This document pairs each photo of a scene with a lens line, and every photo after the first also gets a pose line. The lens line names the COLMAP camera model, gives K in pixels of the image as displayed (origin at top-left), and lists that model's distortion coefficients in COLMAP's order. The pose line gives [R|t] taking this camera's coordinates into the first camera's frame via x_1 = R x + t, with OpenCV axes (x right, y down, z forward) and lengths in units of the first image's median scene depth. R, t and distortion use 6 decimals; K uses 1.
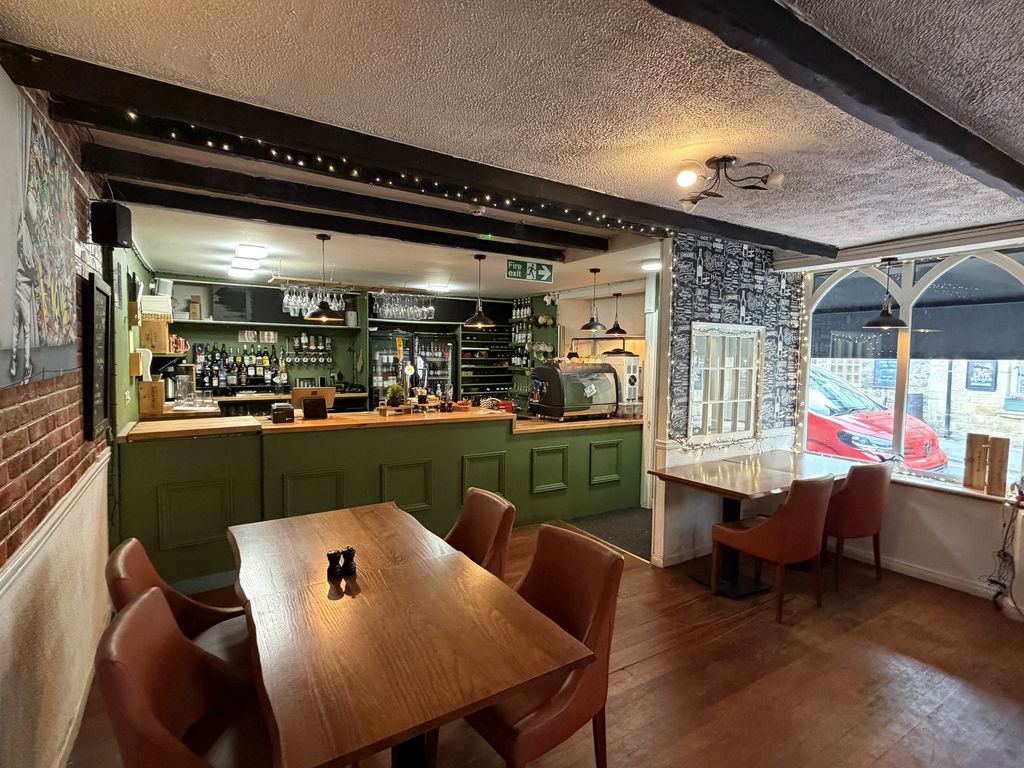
lens RADIAL K [[509.9, 0, 511.0], [0, 509.9, 382.5], [0, 0, 1]] dist [-0.003155, -0.000352]
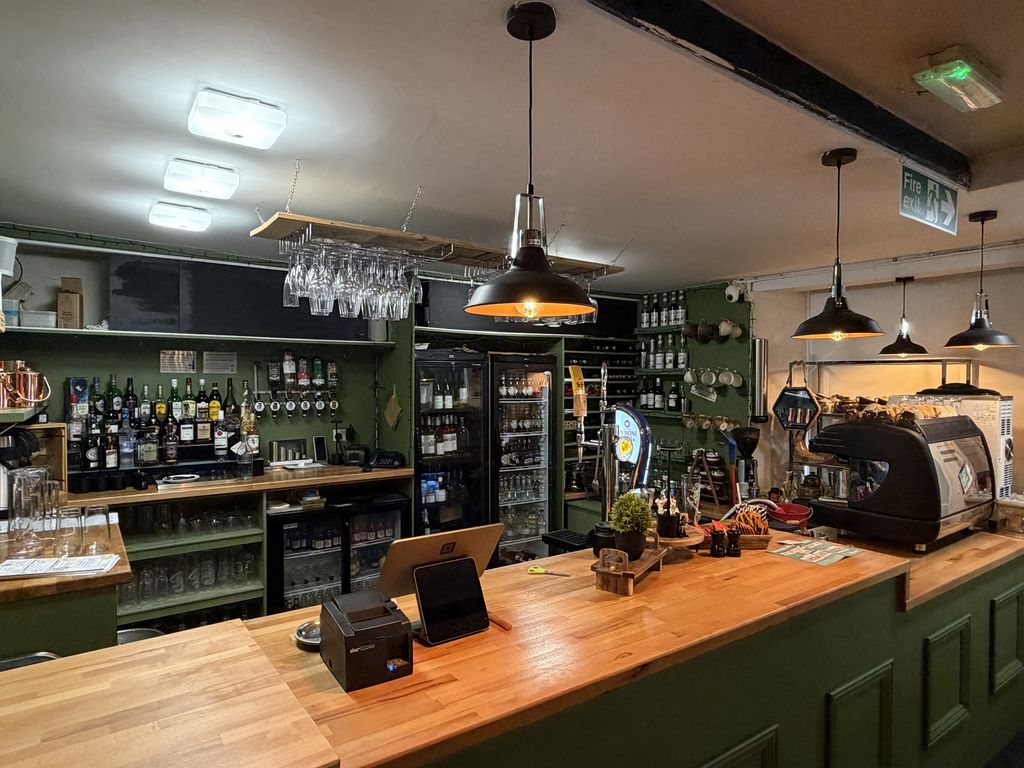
lens RADIAL K [[609.9, 0, 509.6], [0, 609.9, 382.0], [0, 0, 1]] dist [0.001445, 0.001855]
pose [[0.998028, -0.008135, 0.062241, -0.229348], [0.010986, 0.998899, -0.045599, -0.039824], [-0.061802, 0.046193, 0.997019, 0.380540]]
